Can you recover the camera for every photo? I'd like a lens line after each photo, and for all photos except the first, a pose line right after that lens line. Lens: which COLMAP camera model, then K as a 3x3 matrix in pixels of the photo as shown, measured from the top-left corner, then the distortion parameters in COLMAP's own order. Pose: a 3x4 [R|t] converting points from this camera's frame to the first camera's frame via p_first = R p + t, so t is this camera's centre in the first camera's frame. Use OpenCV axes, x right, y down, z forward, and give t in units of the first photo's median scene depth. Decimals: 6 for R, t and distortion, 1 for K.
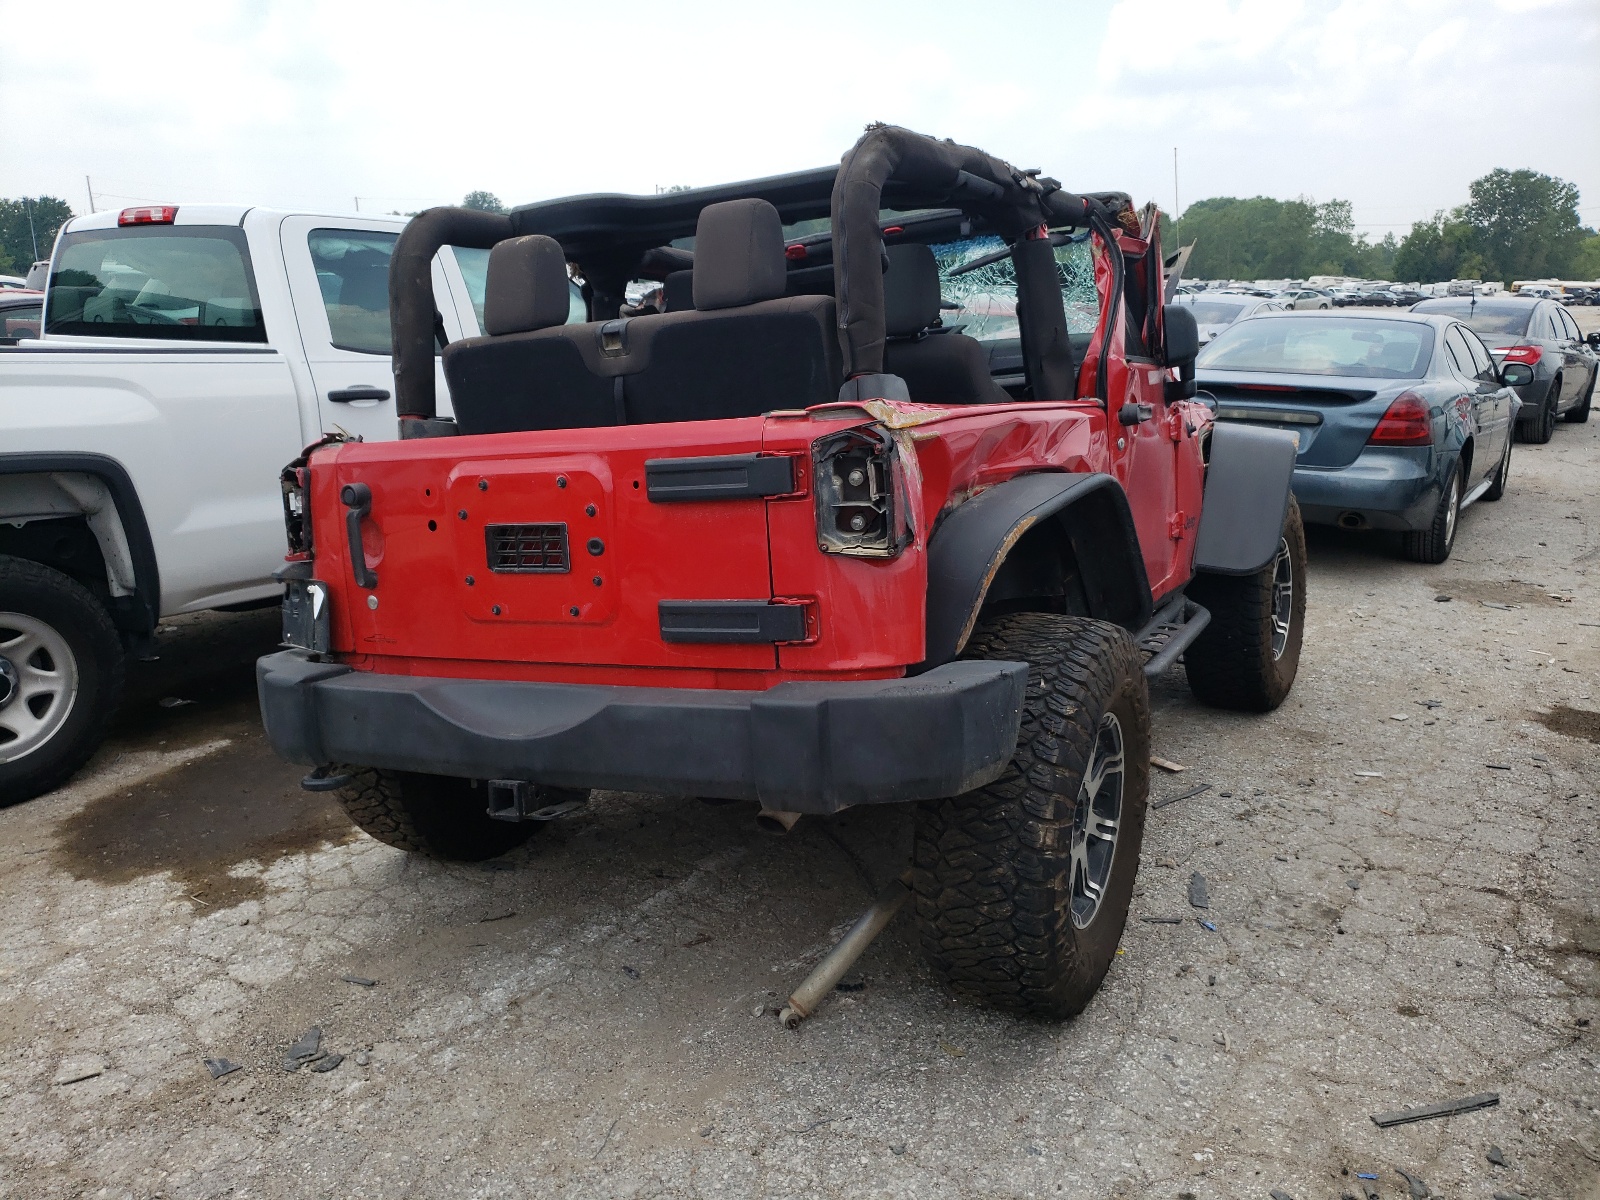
lens RADIAL K [[1202.1, 0, 794.9], [0, 1202.1, 604.4], [0, 0, 1]] dist [0.013579, -0.005467]
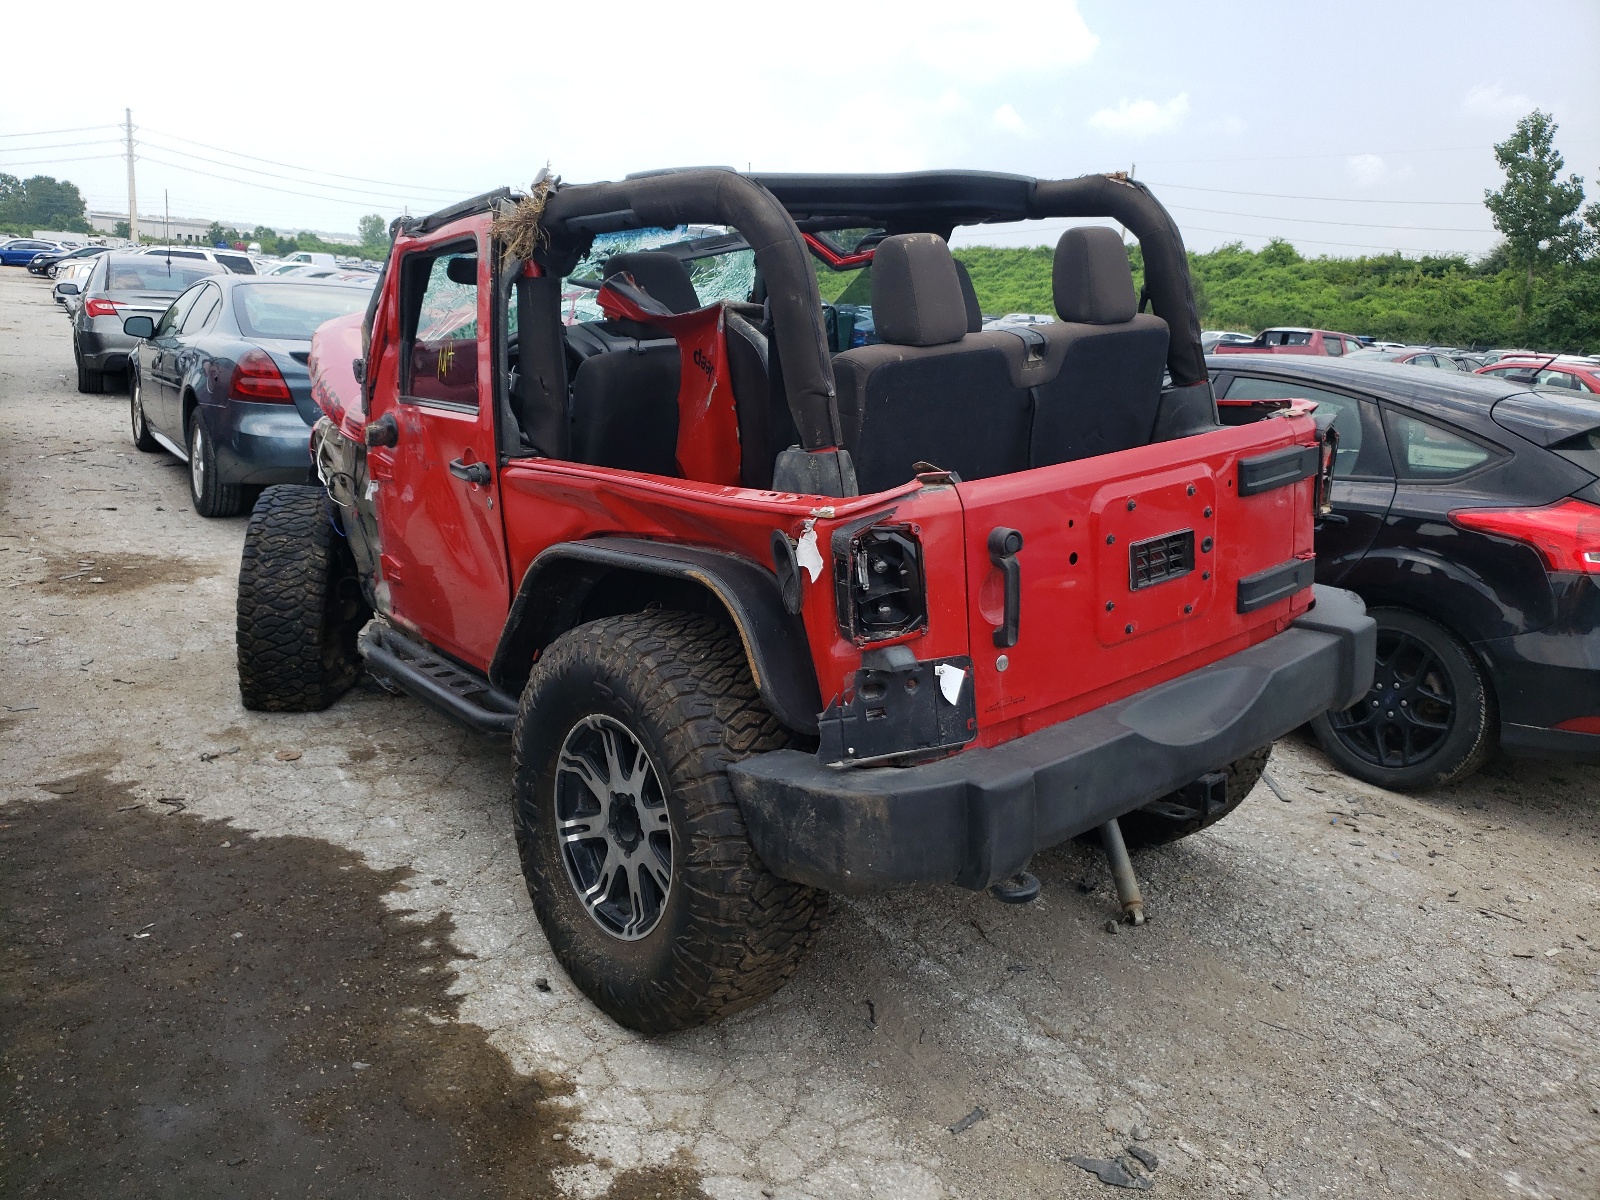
lens RADIAL K [[1202.1, 0, 794.9], [0, 1202.1, 590.8], [0, 0, 1]] dist [0.013579, -0.005467]
pose [[0.408939, -0.183400, 0.893942, -1.061902], [0.156567, 0.979172, 0.129263, -0.168807], [-0.899030, 0.087101, 0.429136, 0.700160]]
